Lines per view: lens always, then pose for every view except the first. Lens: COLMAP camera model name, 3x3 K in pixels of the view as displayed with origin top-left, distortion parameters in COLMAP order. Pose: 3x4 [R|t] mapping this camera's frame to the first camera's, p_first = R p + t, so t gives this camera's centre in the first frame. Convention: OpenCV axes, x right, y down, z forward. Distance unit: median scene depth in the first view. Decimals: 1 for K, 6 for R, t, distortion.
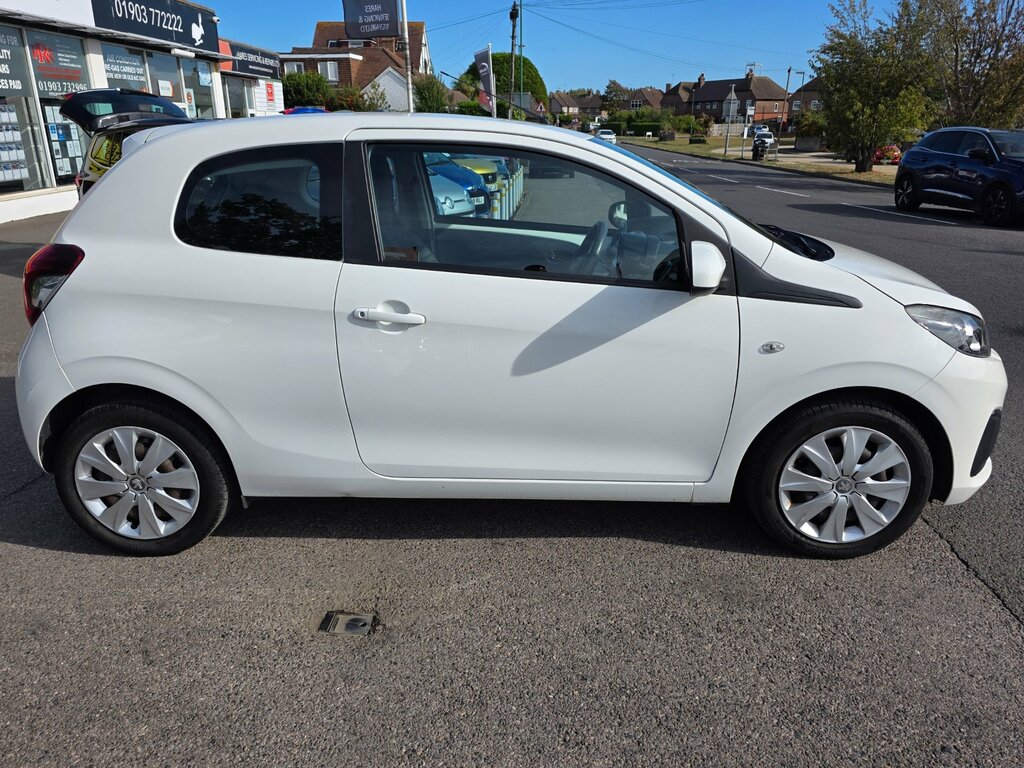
lens RADIAL K [[726.6, 0, 512.0], [0, 726.6, 384.0], [0, 0, 1]] dist [0.060410, -0.047588]
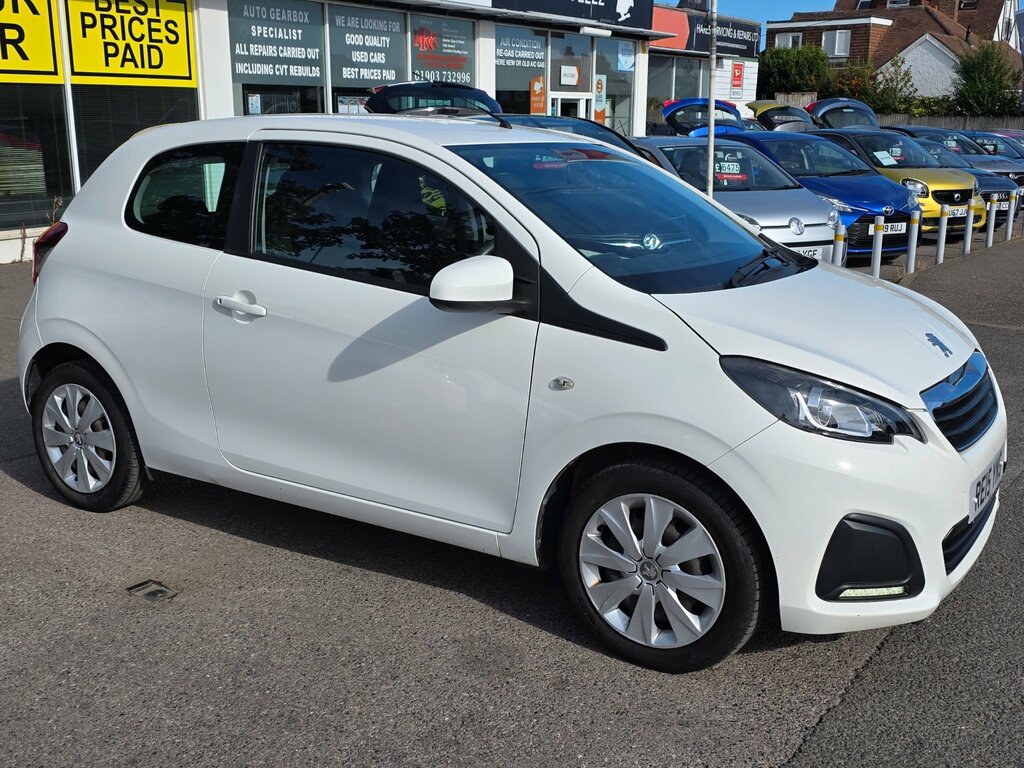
lens RADIAL K [[1087.7, 0, 512.0], [0, 1087.7, 384.0], [0, 0, 1]] dist [0.060701, -0.027751]
pose [[0.861666, 0.129991, -0.490545, 0.784020], [-0.178736, 0.982435, -0.053619, 0.025311], [0.474959, 0.133880, 0.869765, -0.123390]]
